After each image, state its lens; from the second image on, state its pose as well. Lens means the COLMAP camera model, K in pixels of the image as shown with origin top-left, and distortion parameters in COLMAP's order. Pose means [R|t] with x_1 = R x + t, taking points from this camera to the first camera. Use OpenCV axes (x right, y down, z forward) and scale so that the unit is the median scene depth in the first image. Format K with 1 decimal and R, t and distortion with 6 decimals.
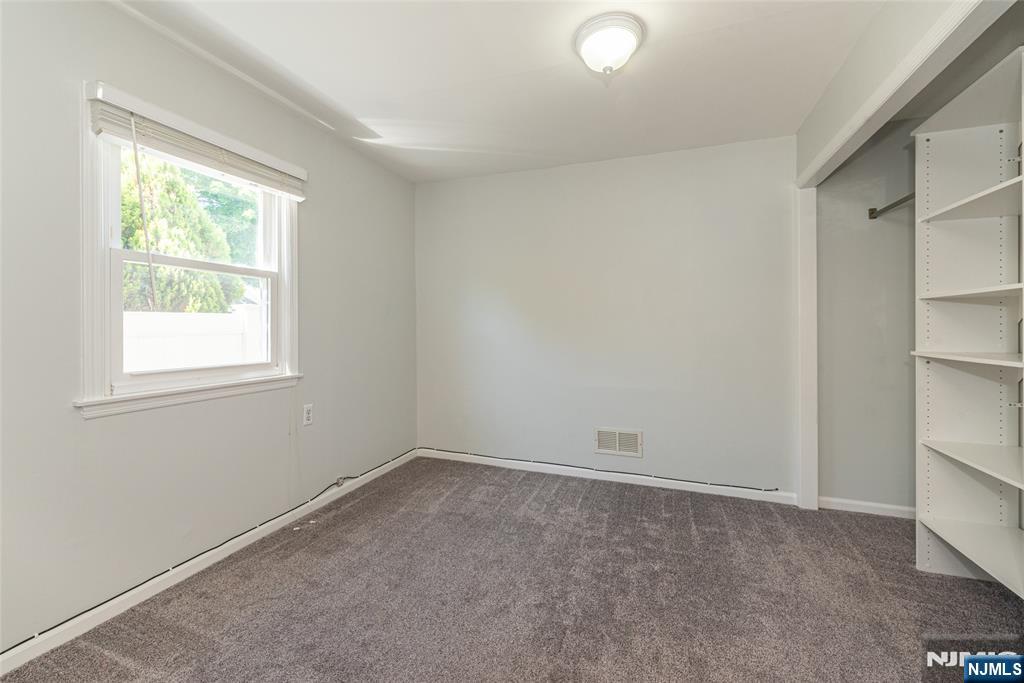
lens RADIAL K [[383.0, 0, 541.7], [0, 383.0, 327.6], [0, 0, 1]] dist [0.001481, -0.000010]
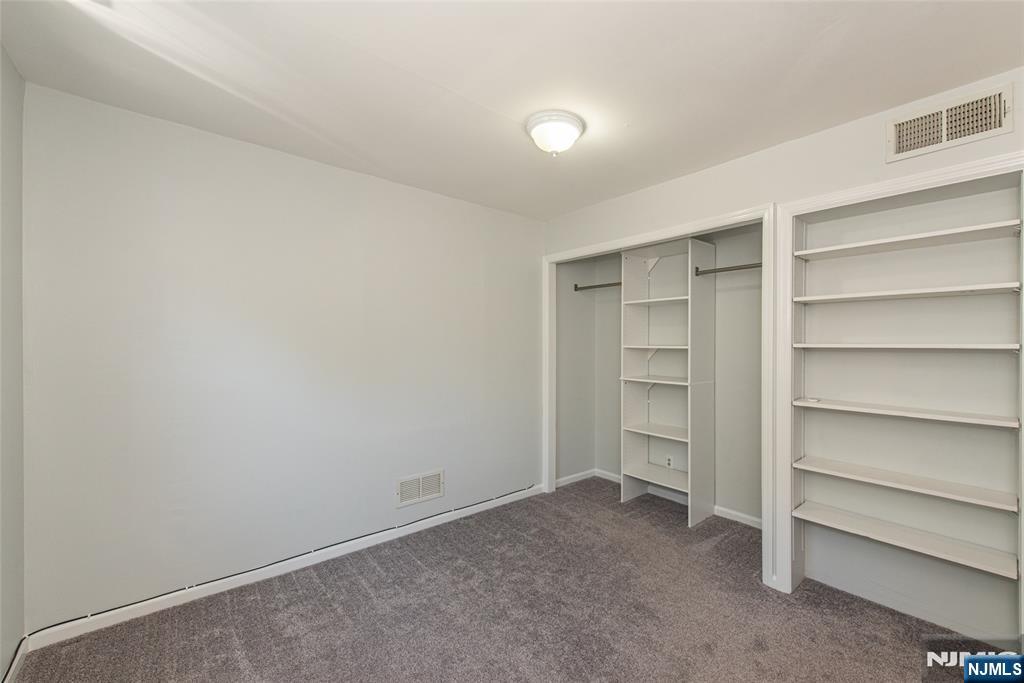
lens RADIAL K [[412.8, 0, 519.7], [0, 412.8, 341.4], [0, 0, 1]] dist [0.003914, -0.000127]
pose [[0.524554, -0.000168, 0.851377, -0.662030], [-0.001064, 0.999999, 0.000853, -0.078994], [-0.851376, -0.001353, 0.524554, 0.312392]]
